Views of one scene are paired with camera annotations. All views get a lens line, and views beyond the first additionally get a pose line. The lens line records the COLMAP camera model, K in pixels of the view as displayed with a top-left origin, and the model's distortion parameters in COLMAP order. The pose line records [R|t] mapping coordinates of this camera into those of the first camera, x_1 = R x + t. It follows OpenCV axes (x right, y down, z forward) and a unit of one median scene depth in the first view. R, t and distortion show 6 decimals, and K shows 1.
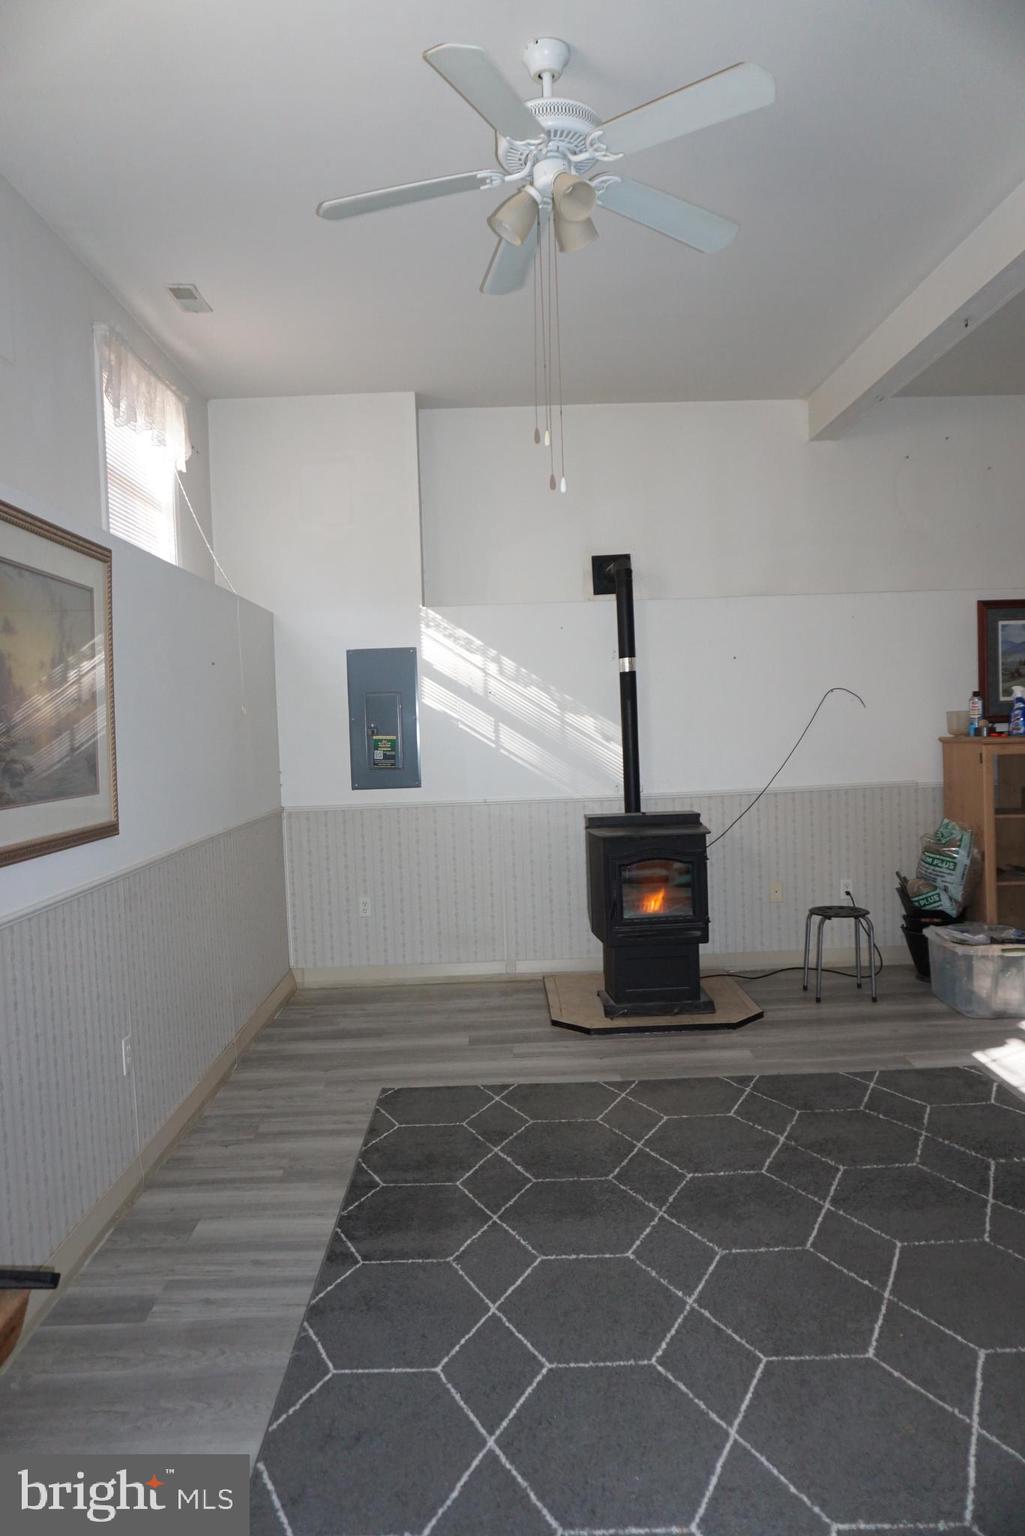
lens RADIAL K [[1030.5, 0, 512.0], [0, 1030.5, 768.1], [0, 0, 1]] dist [-0.030974, 0.010084]
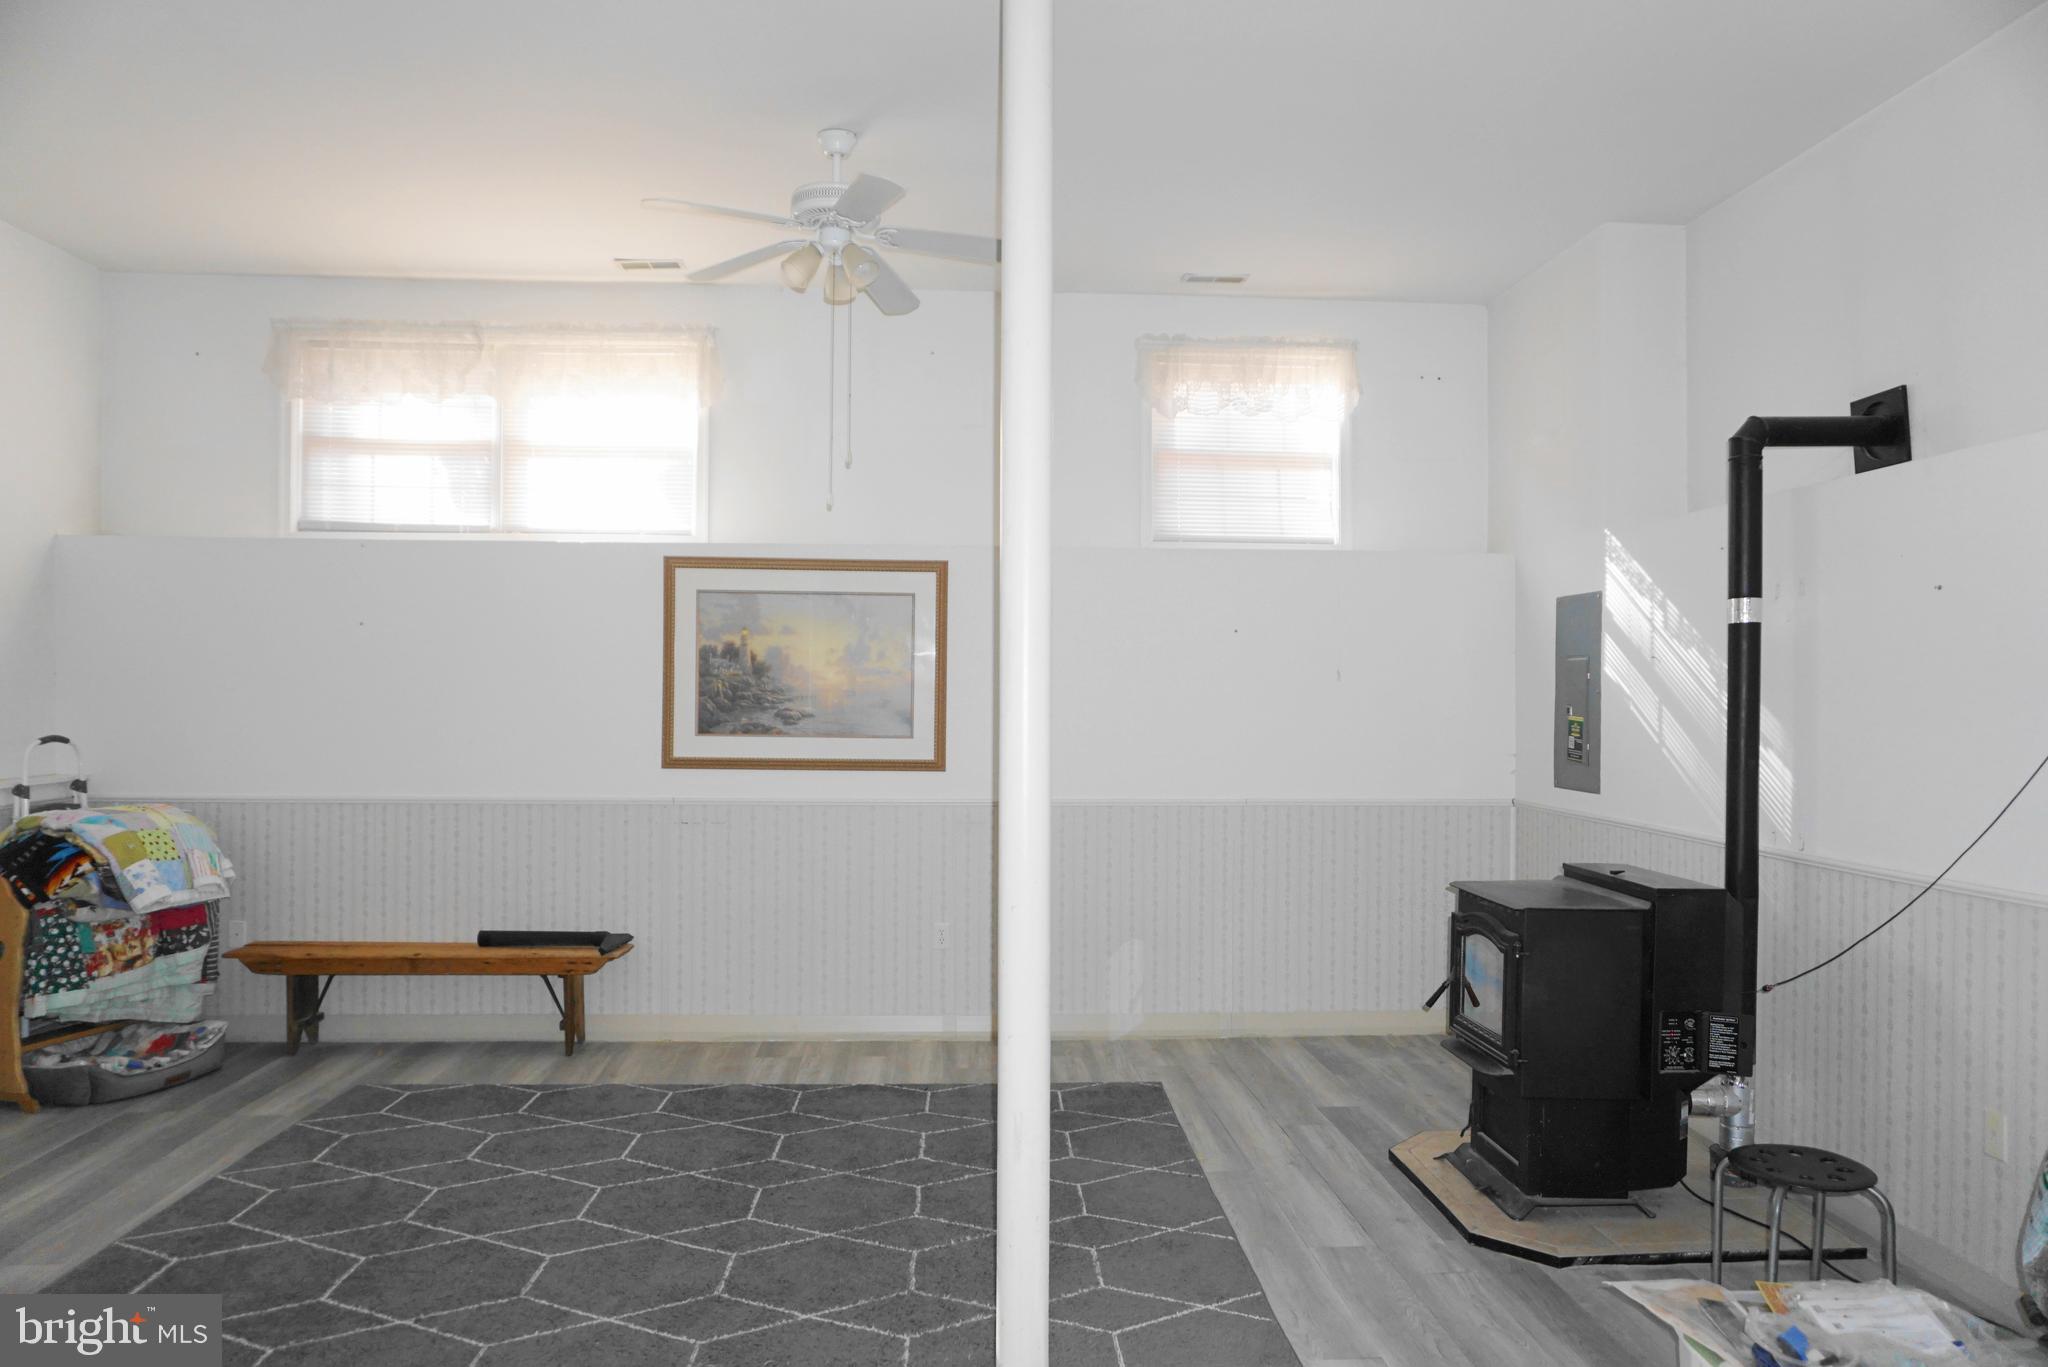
lens RADIAL K [[1374.1, 0, 1024.0], [0, 1374.1, 684.1], [0, 0, 1]] dist [-0.030974, 0.010084]
pose [[0.047271, 0.031158, -0.998396, 0.805394], [-0.054450, 0.998108, 0.028571, -0.059794], [0.997397, 0.053012, 0.048878, 0.573403]]
